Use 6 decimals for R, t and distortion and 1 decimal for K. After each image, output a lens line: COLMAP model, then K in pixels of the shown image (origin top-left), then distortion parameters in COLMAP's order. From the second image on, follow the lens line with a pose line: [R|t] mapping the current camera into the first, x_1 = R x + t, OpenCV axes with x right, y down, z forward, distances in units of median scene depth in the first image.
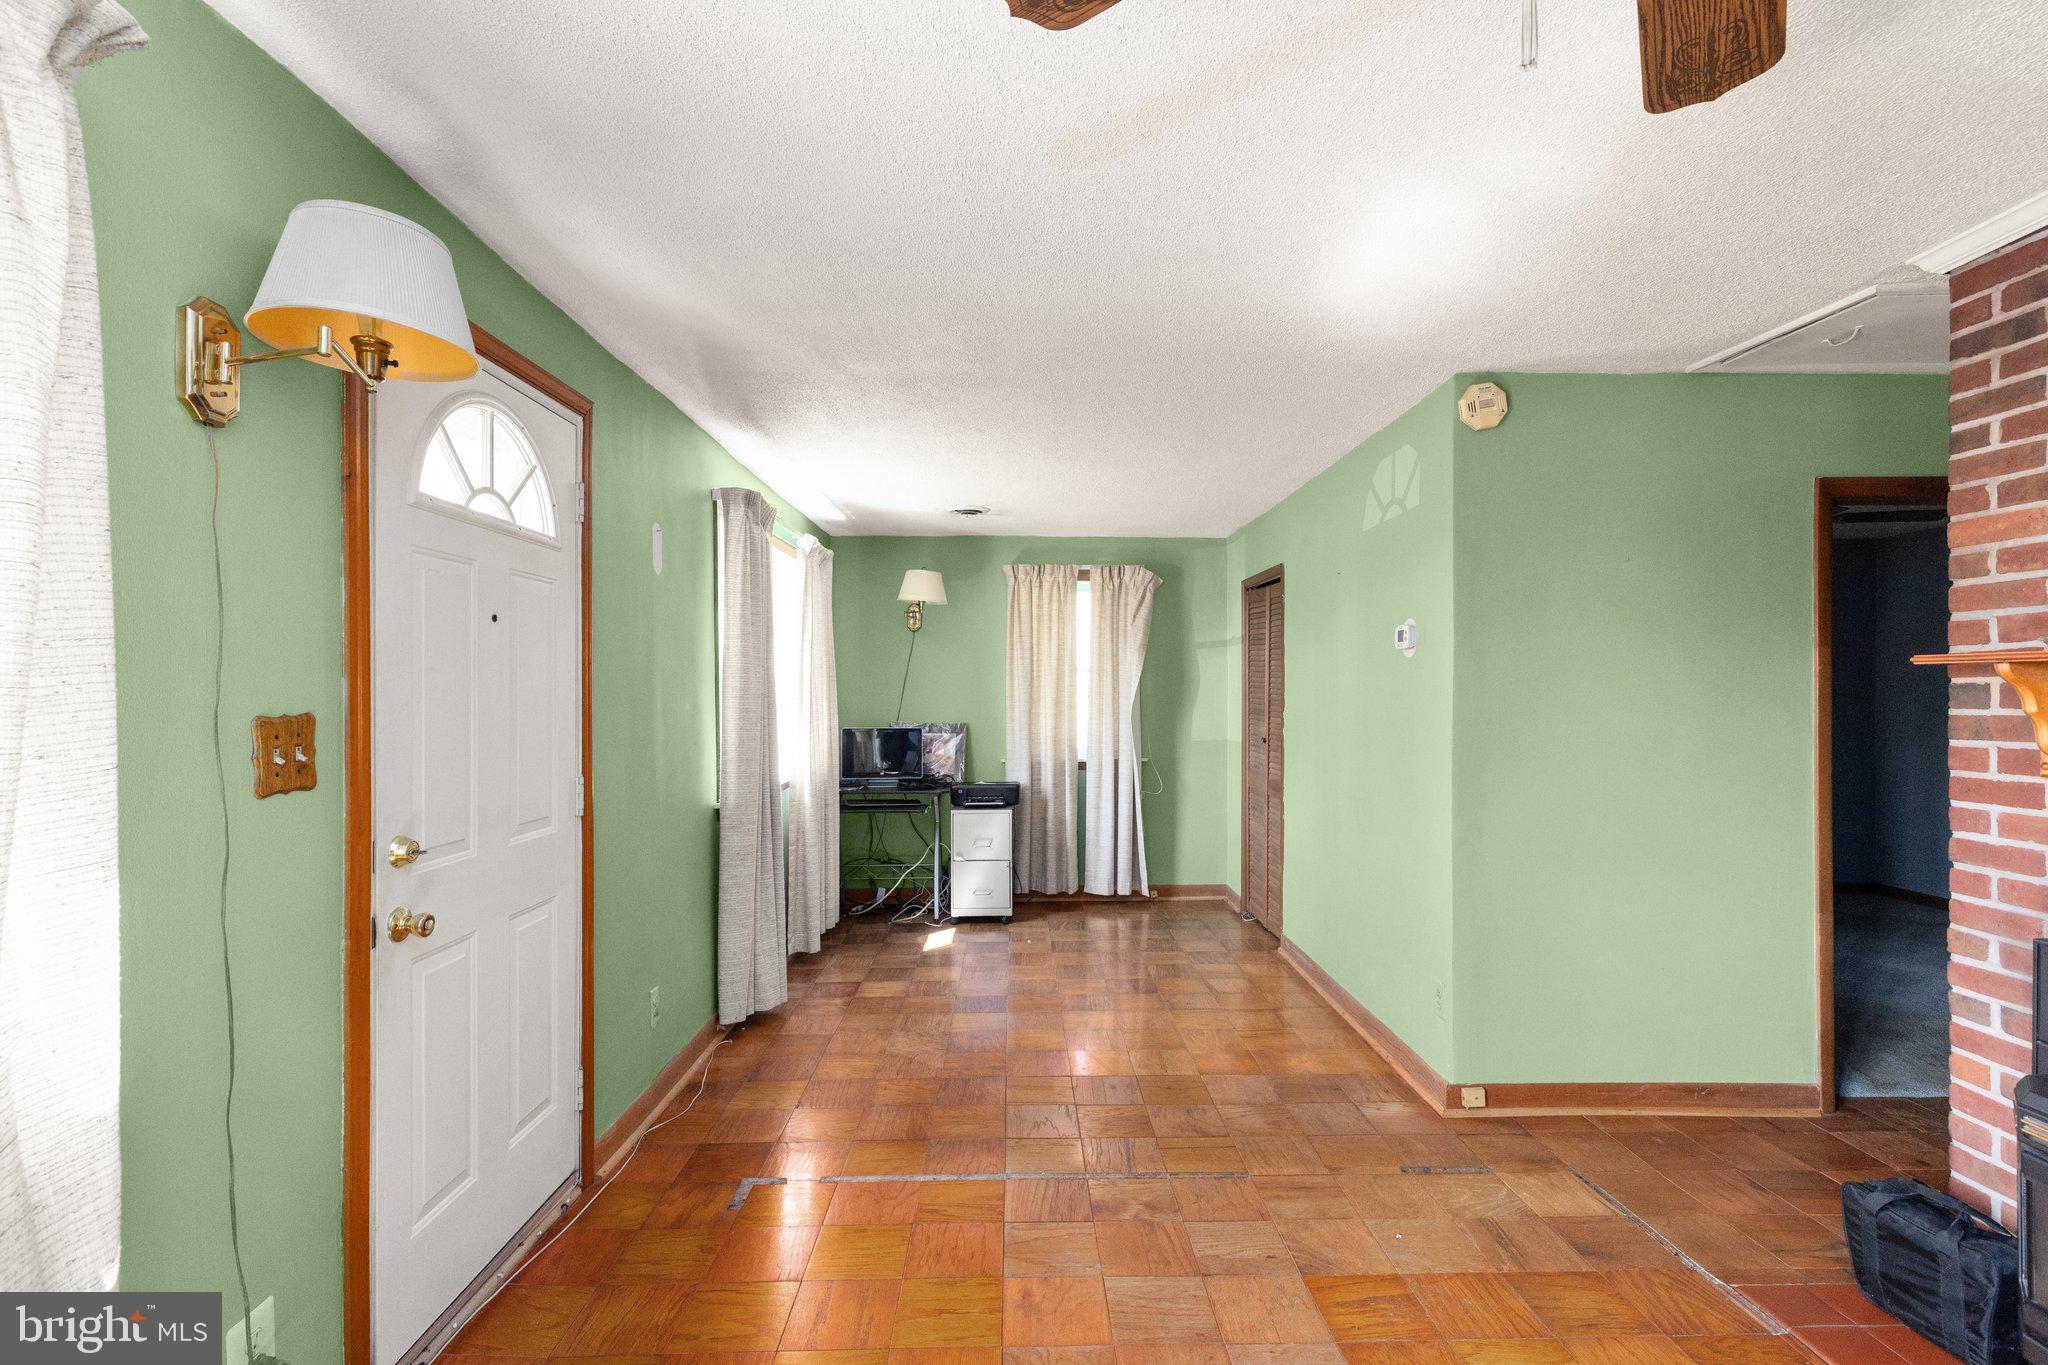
lens RADIAL K [[915.6, 0, 1019.4], [0, 915.6, 689.5], [0, 0, 1]] dist [0.003345, -0.000093]
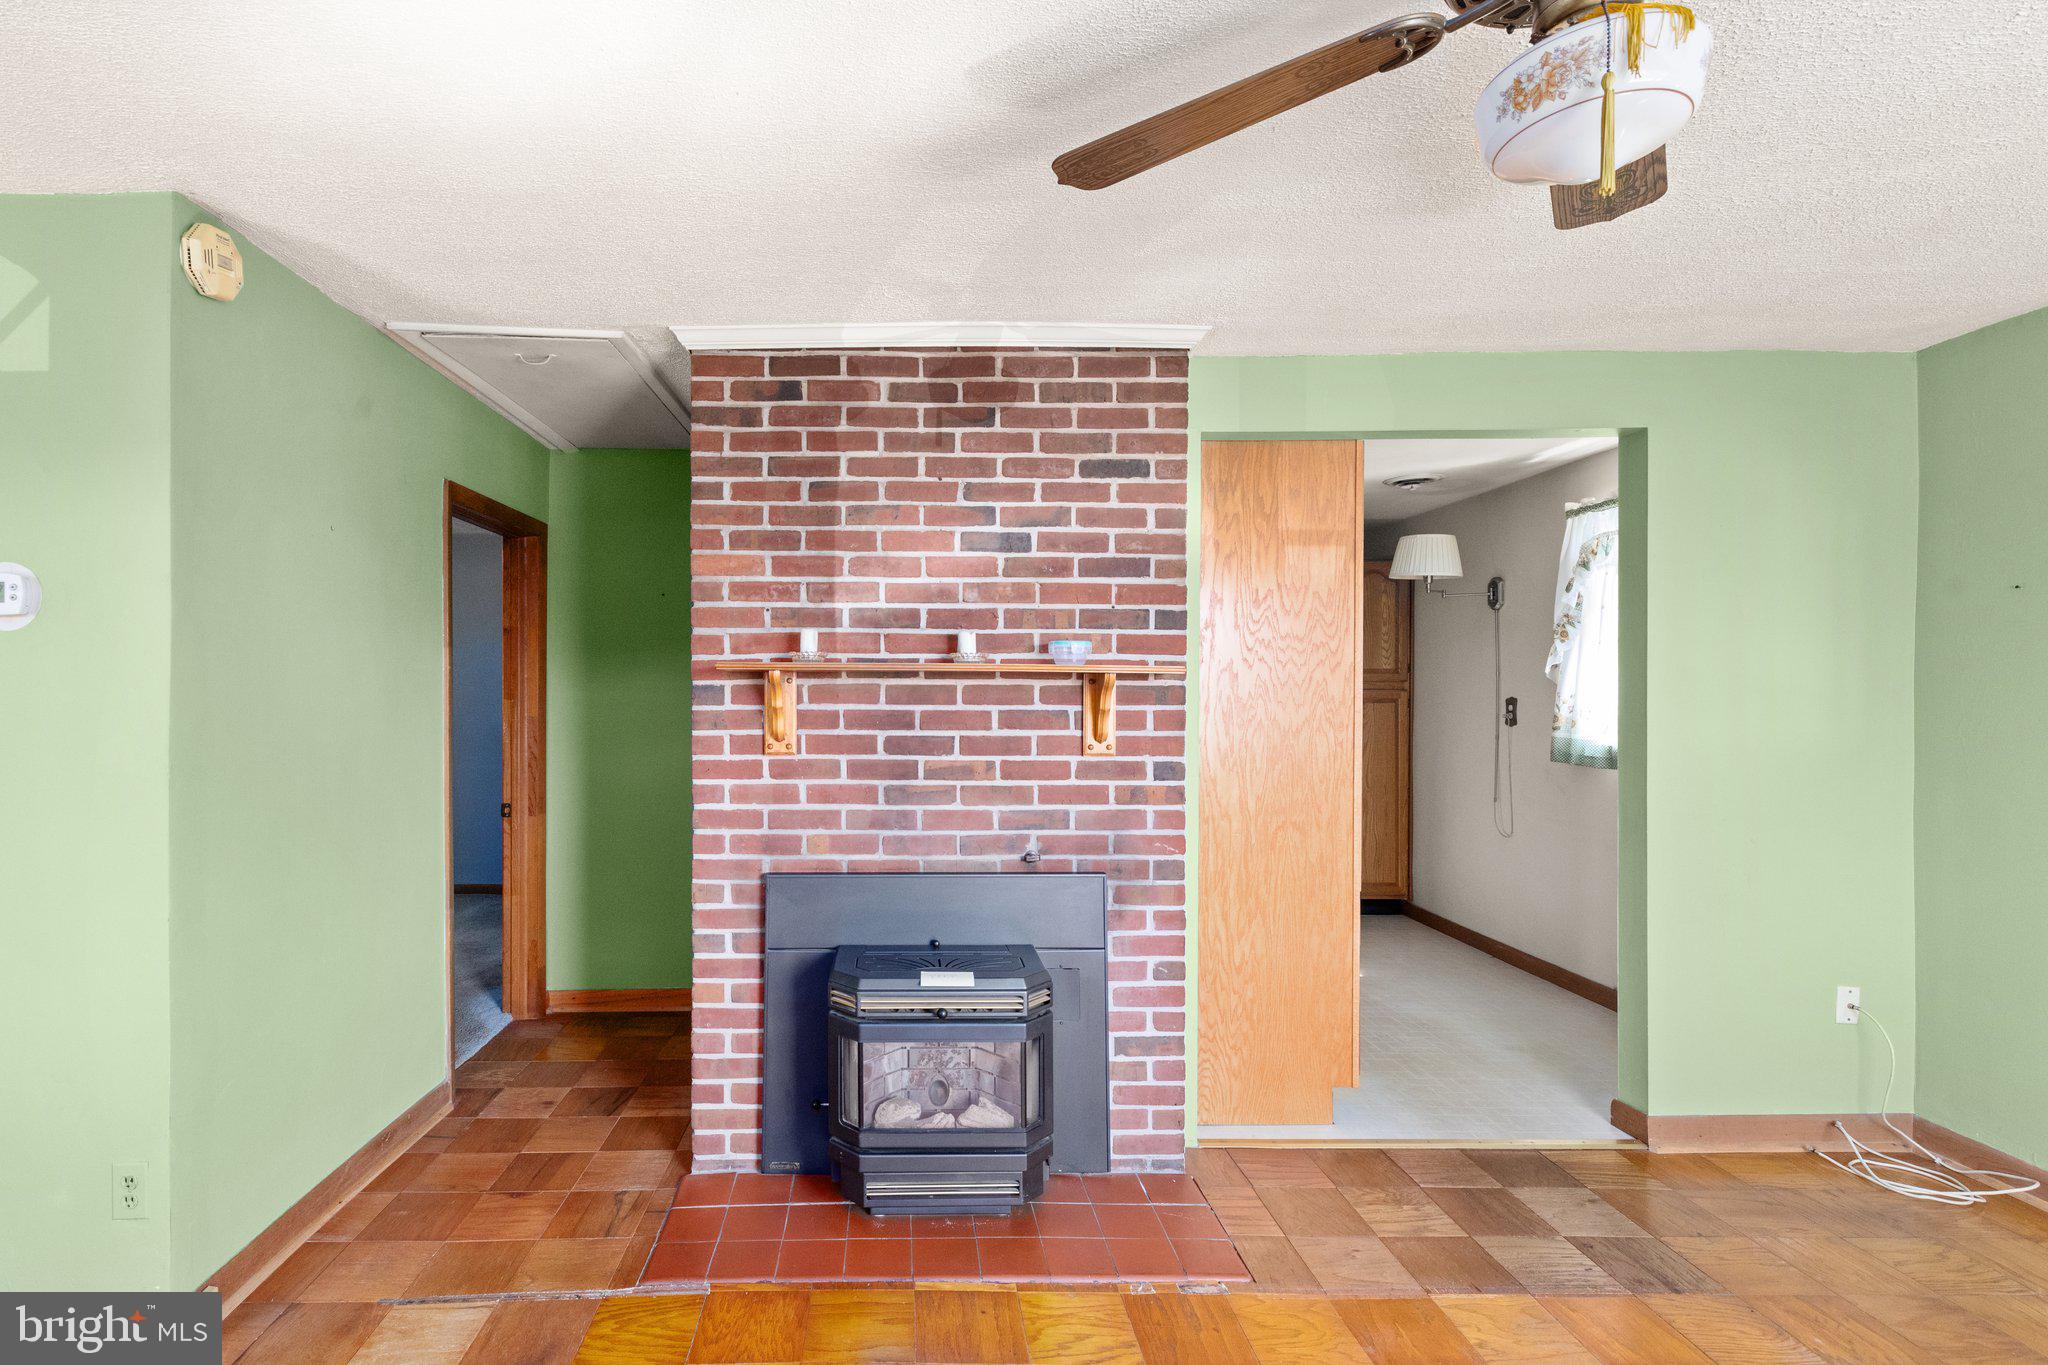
lens RADIAL K [[915.6, 0, 1021.7], [0, 915.6, 691.6], [0, 0, 1]] dist [0.003345, -0.000093]
pose [[0.007834, -0.001544, 0.999968, -0.219051], [-0.003479, 0.999993, 0.001571, -0.001259], [-0.999963, -0.003491, 0.007829, 0.568641]]
